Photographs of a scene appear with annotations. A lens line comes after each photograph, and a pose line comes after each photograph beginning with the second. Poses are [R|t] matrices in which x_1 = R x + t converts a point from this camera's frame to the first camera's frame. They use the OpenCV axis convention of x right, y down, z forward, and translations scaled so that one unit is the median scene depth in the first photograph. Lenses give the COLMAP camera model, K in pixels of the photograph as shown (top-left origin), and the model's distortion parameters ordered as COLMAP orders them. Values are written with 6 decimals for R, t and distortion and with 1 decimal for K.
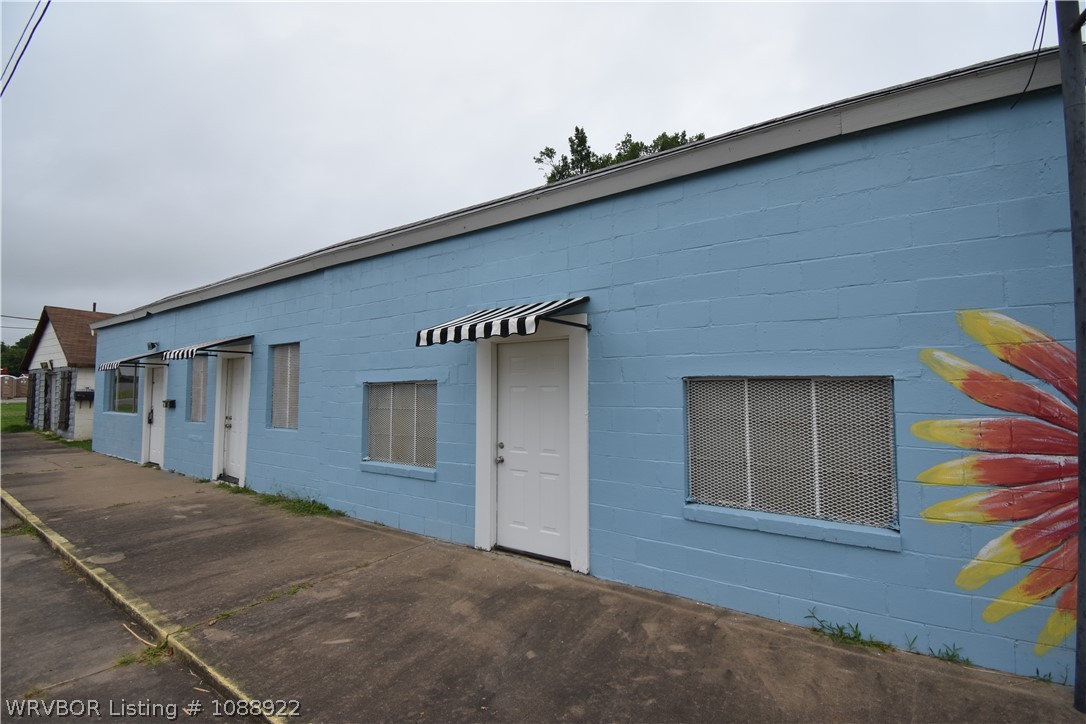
lens RADIAL K [[476.7, 0, 546.3], [0, 476.7, 359.9], [0, 0, 1]] dist [0.021046, -0.024187]
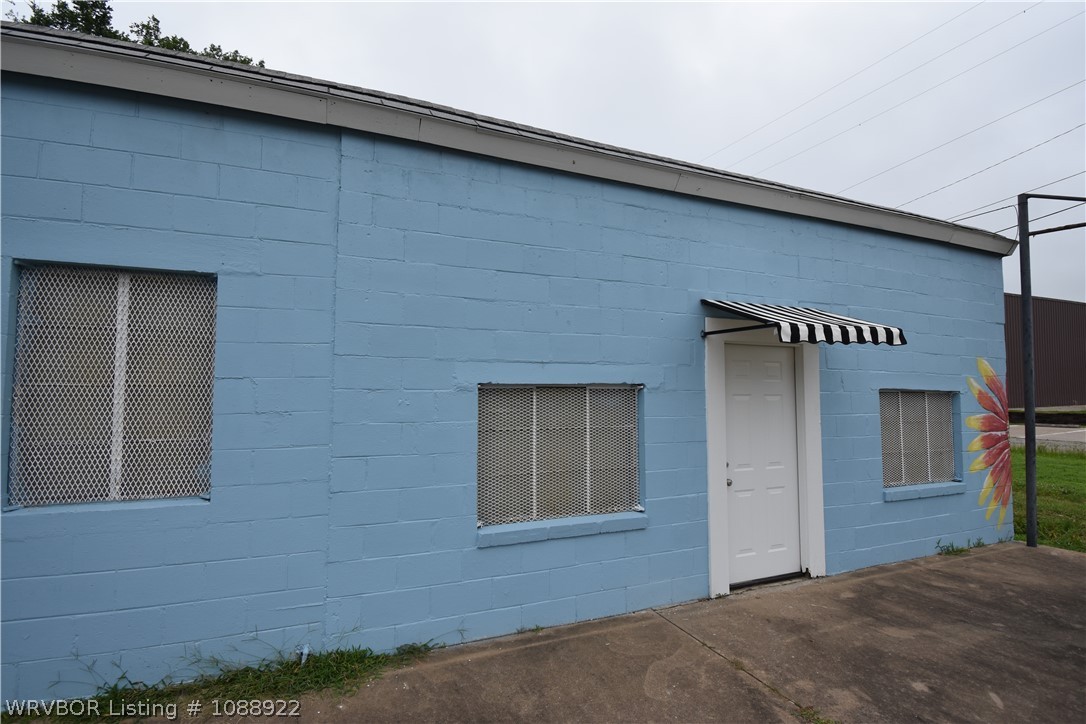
lens RADIAL K [[542.3, 0, 543.0], [0, 542.3, 362.0], [0, 0, 1]] dist [0.012923, -0.024613]
pose [[0.532921, 0.060991, 0.843964, -1.289079], [-0.056136, 0.997750, -0.036658, 0.062222], [-0.844301, -0.027841, 0.535145, 0.913556]]
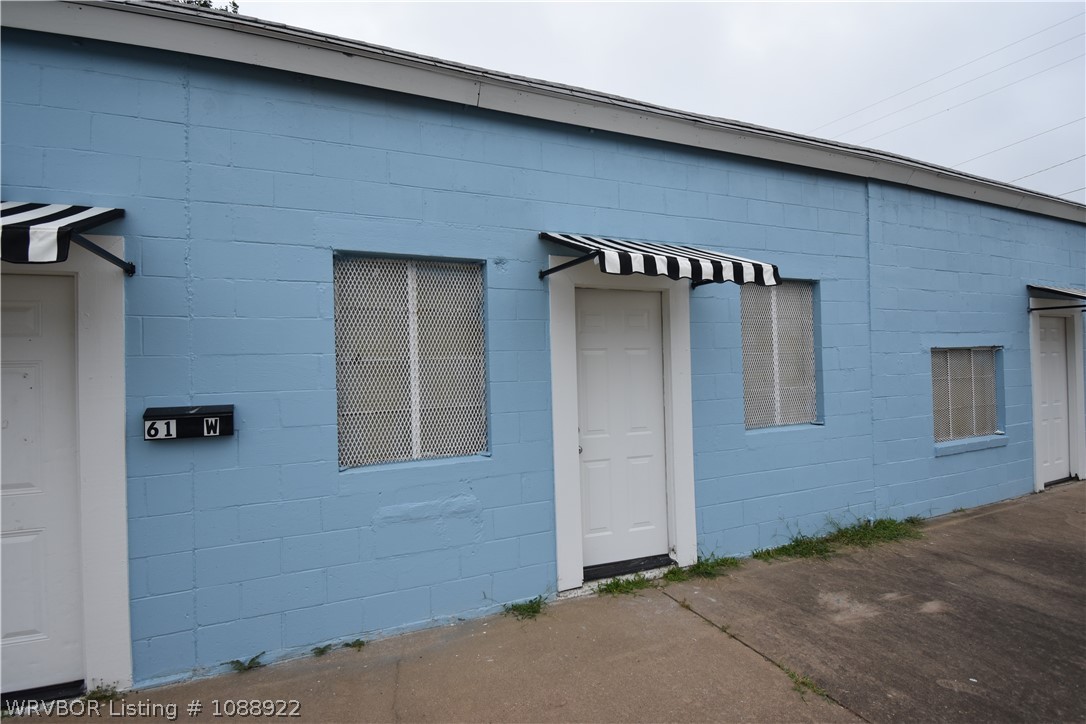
lens RADIAL K [[582.2, 0, 543.0], [0, 582.2, 362.0], [0, 0, 1]] dist [0.020606, -0.035280]
pose [[0.490802, 0.001377, 0.871270, -2.316204], [-0.032470, 0.999333, 0.016711, 0.113238], [-0.870666, -0.036492, 0.490519, 1.621987]]
